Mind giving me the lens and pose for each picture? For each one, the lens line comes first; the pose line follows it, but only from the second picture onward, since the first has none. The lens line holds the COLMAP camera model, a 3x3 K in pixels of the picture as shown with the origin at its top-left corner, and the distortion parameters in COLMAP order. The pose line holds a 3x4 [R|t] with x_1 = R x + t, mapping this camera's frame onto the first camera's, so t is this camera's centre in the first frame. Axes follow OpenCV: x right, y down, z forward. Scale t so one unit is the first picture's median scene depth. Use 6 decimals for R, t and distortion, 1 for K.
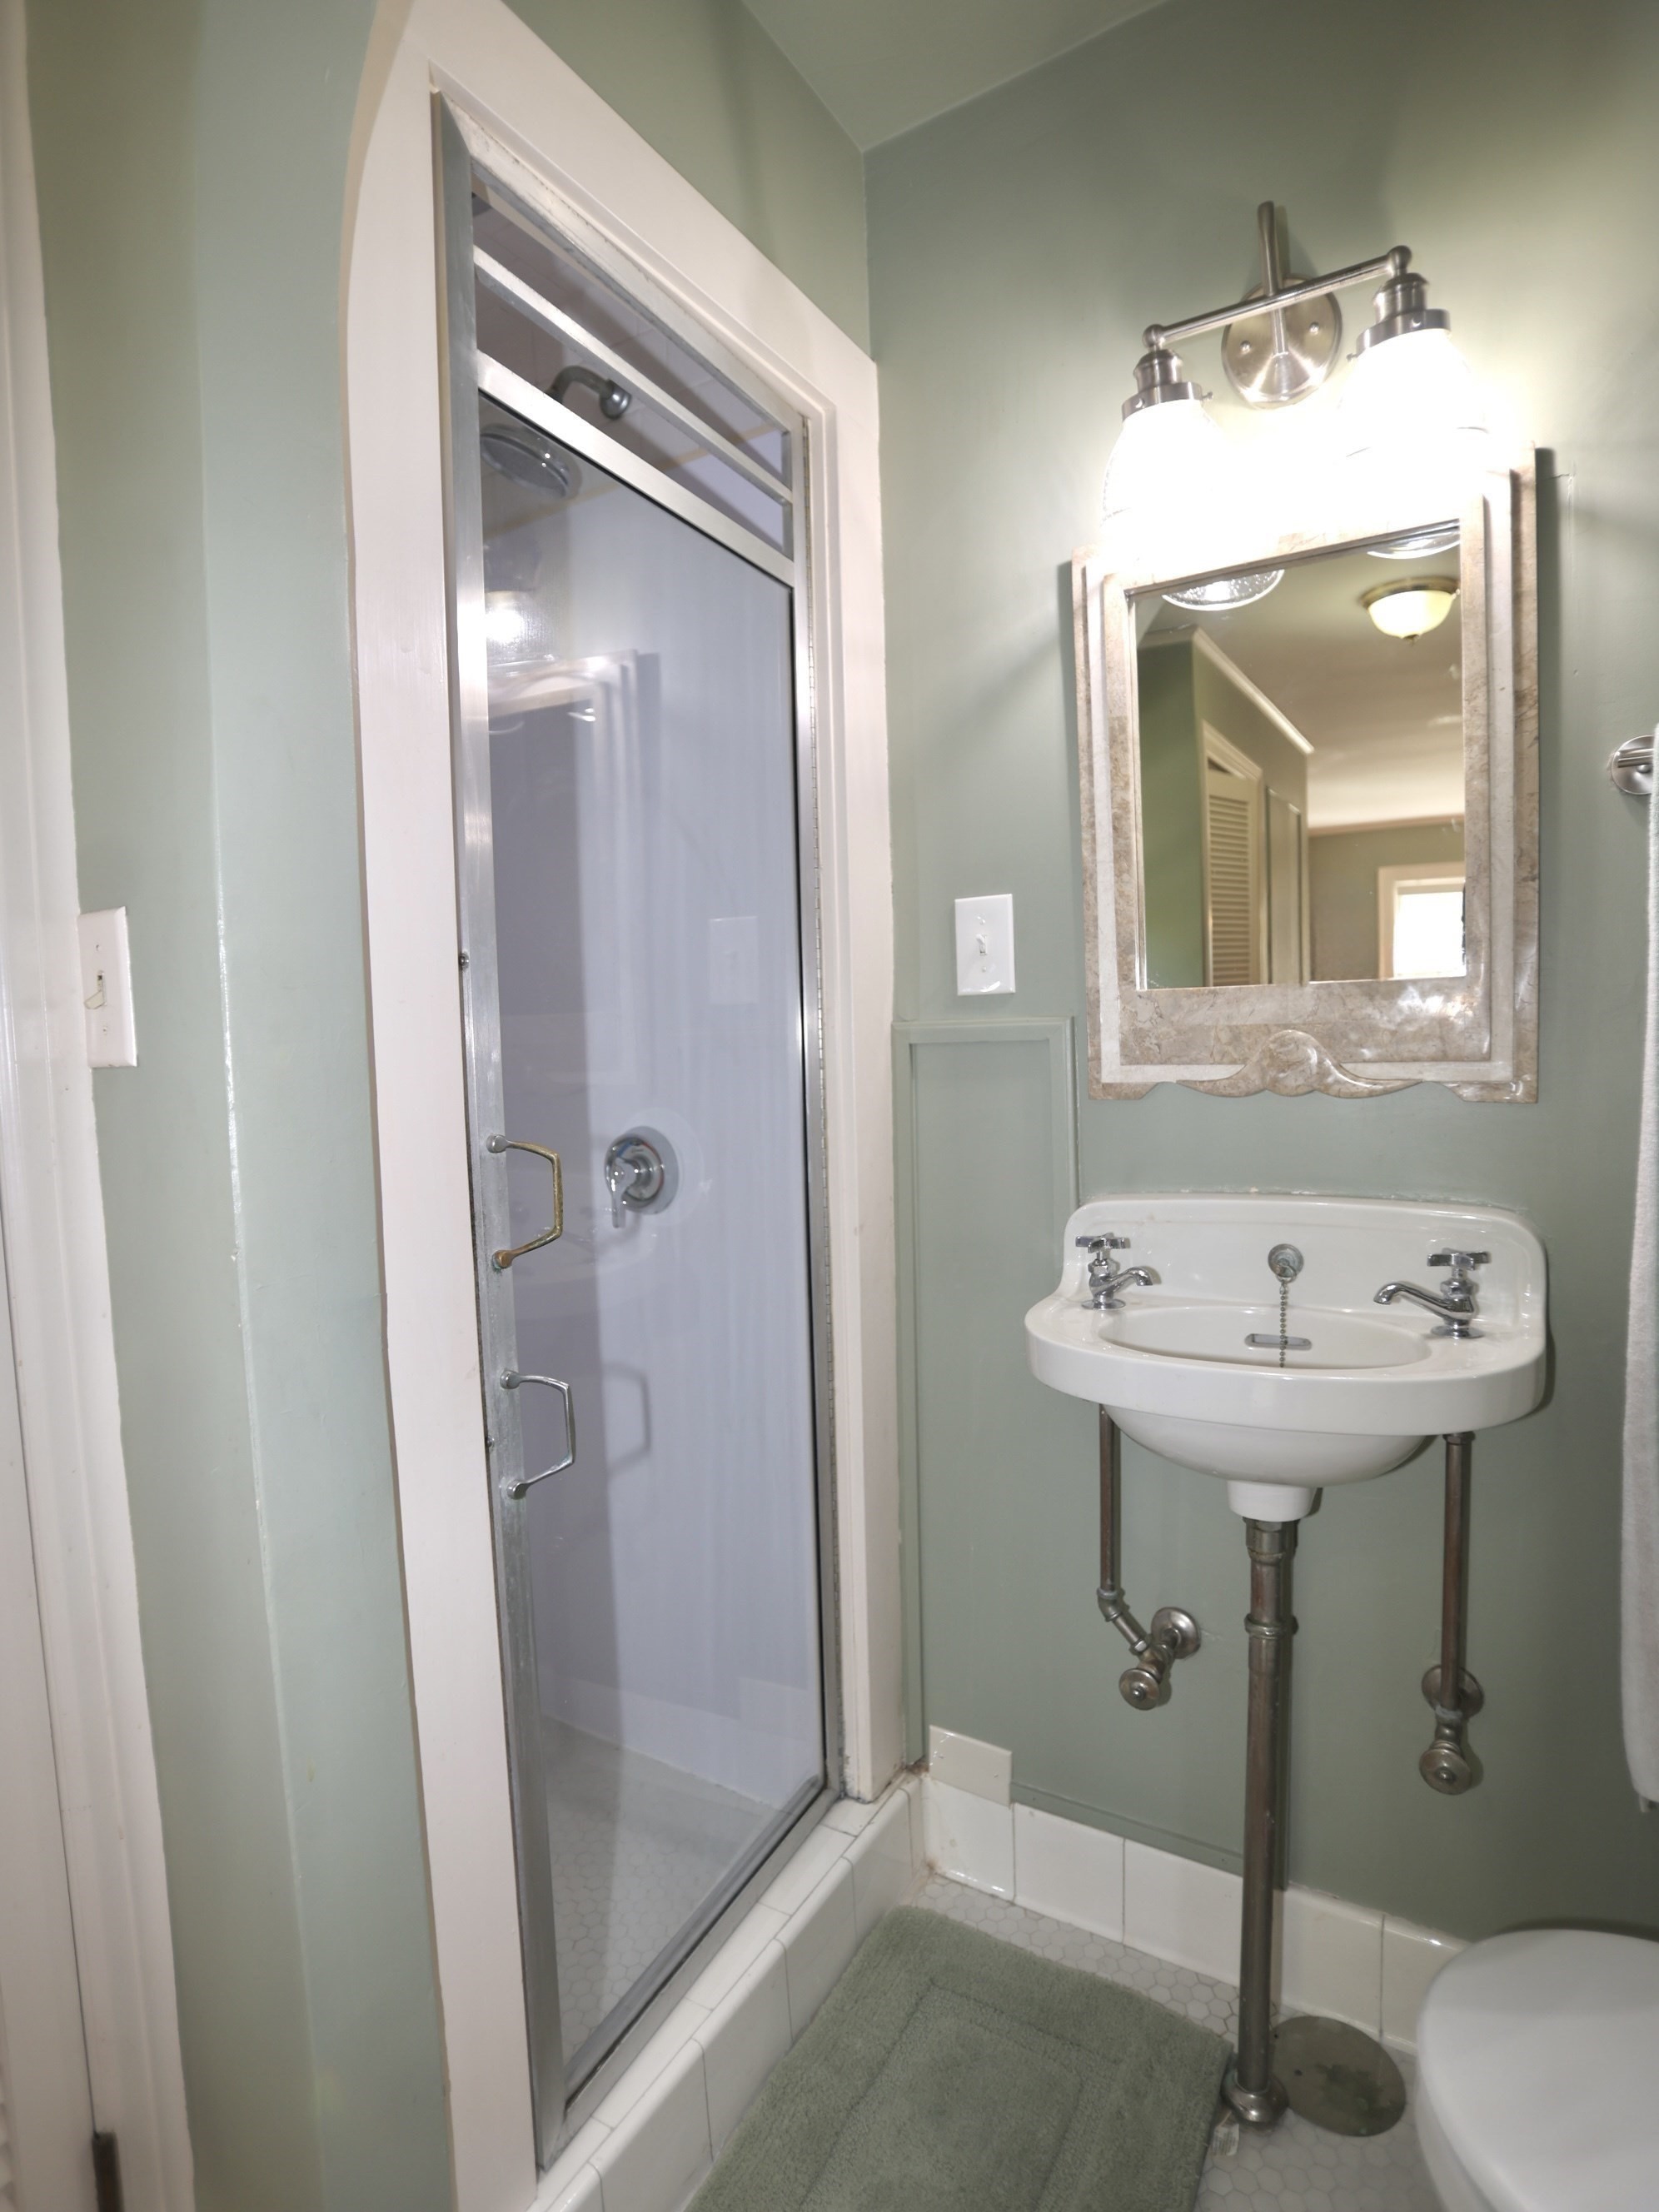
lens RADIAL K [[1116.8, 0, 829.5], [0, 1116.8, 1106.0], [0, 0, 1]] dist [-0.058041, 0.019413]
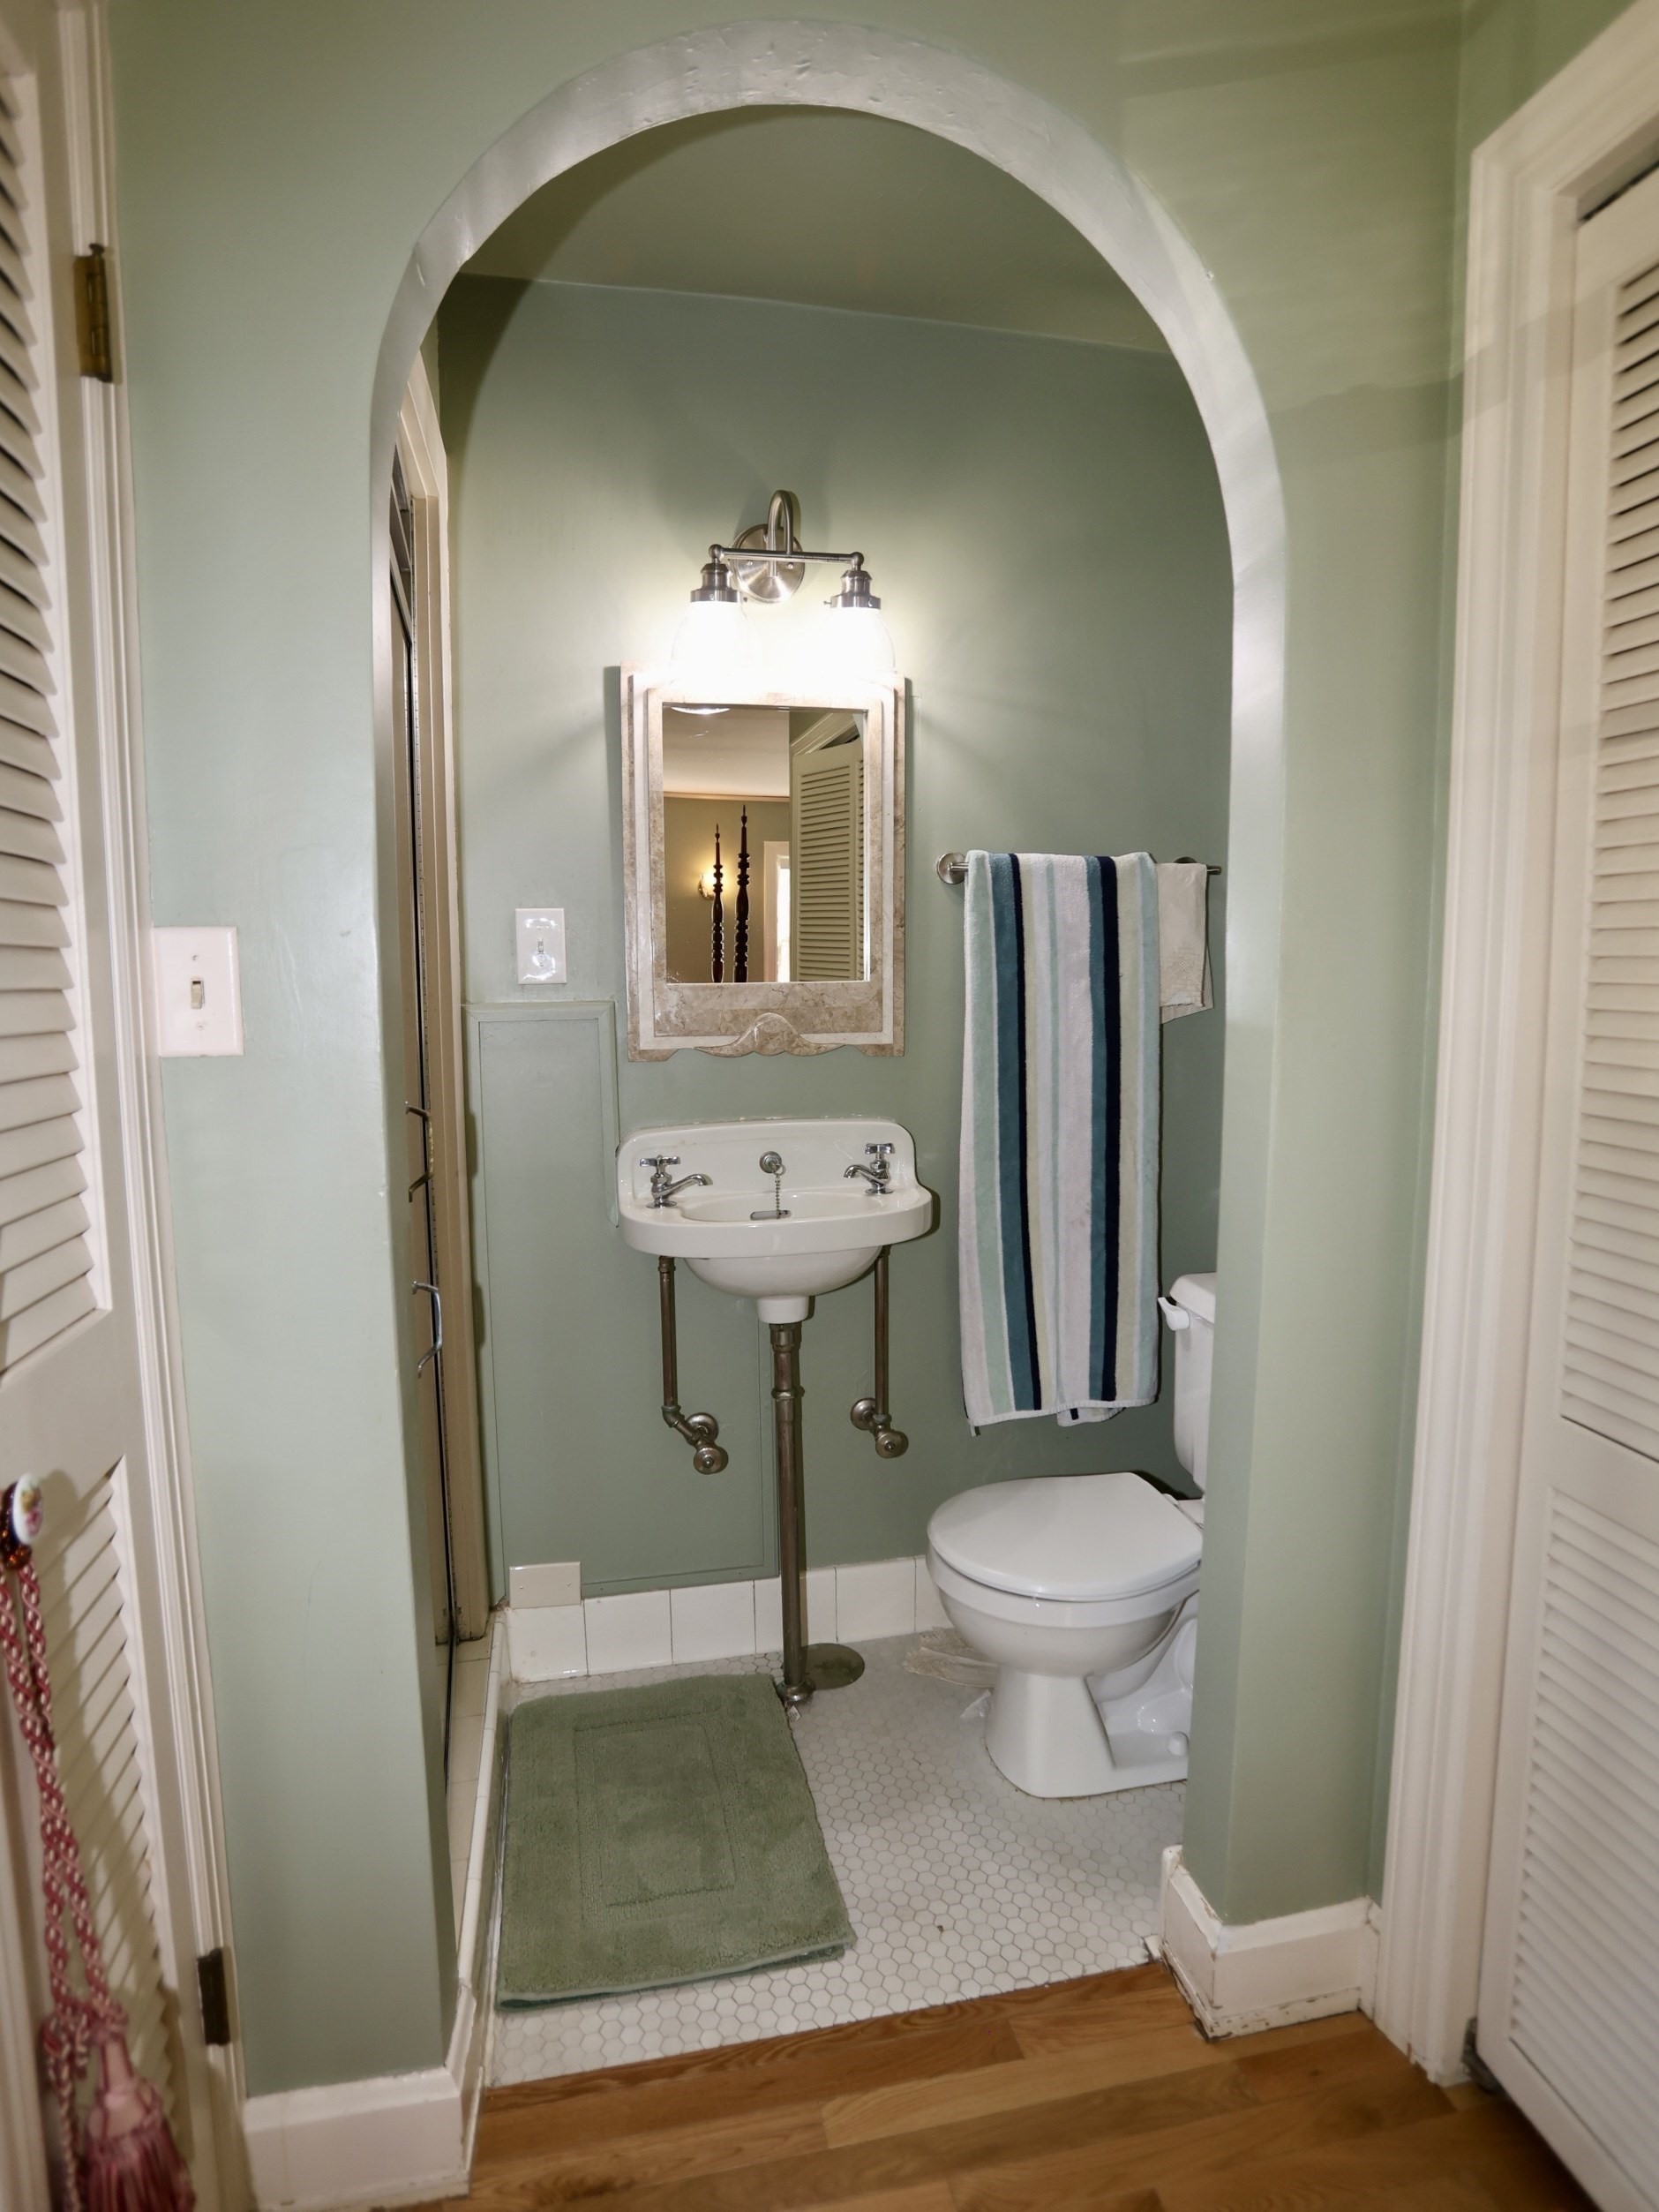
lens RADIAL K [[1177.6, 0, 829.5], [0, 1177.6, 1106.0], [0, 0, 1]] dist [-0.044276, 0.024939]
pose [[0.741084, -0.057500, 0.668946, -0.648851], [0.032272, 0.998225, 0.050052, -0.019324], [-0.670637, -0.015505, 0.741624, -0.286796]]
